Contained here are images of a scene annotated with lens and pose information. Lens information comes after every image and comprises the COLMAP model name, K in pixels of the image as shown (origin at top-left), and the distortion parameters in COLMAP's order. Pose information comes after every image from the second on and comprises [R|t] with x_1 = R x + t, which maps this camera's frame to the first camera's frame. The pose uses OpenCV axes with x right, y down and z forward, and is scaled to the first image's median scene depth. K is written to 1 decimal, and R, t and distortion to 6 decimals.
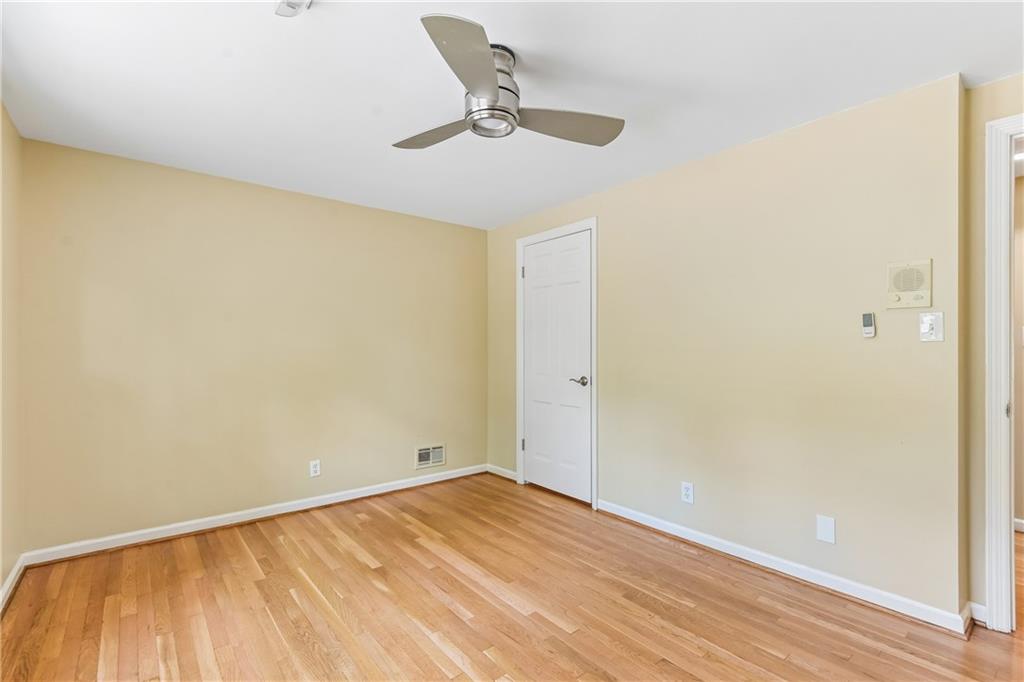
lens RADIAL K [[461.2, 0, 516.4], [0, 461.2, 343.2], [0, 0, 1]] dist [0.007512, -0.002585]
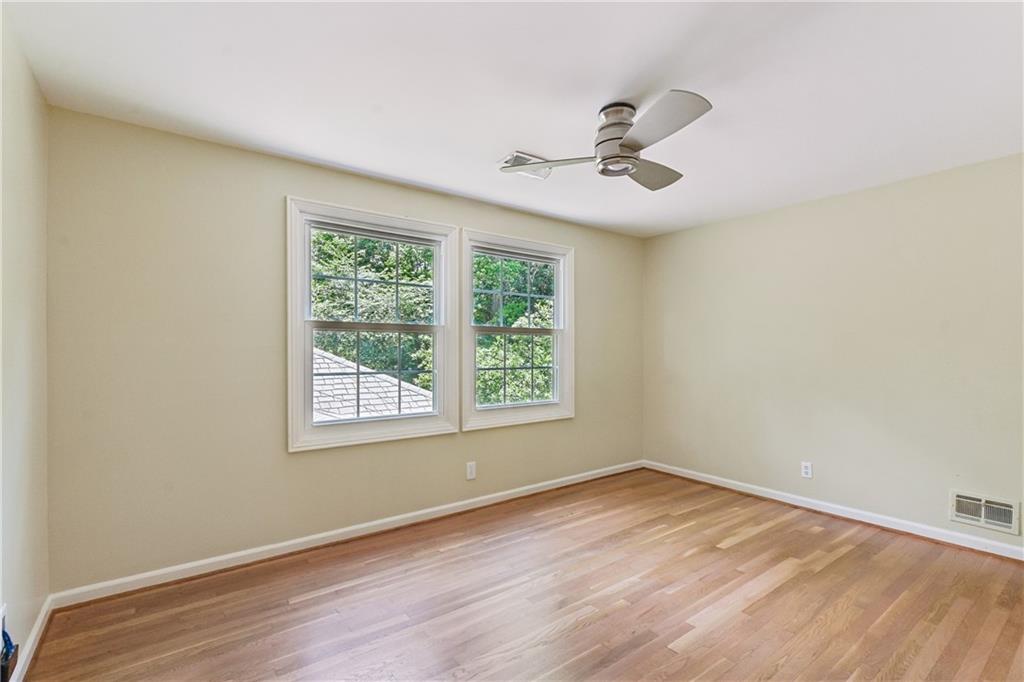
lens RADIAL K [[461.2, 0, 516.9], [0, 461.2, 340.9], [0, 0, 1]] dist [0.007512, -0.002585]
pose [[-0.013860, -0.016608, -0.999766, 0.730566], [0.002897, 0.999857, -0.016649, 0.004832], [0.999900, -0.003127, -0.013810, 0.468262]]
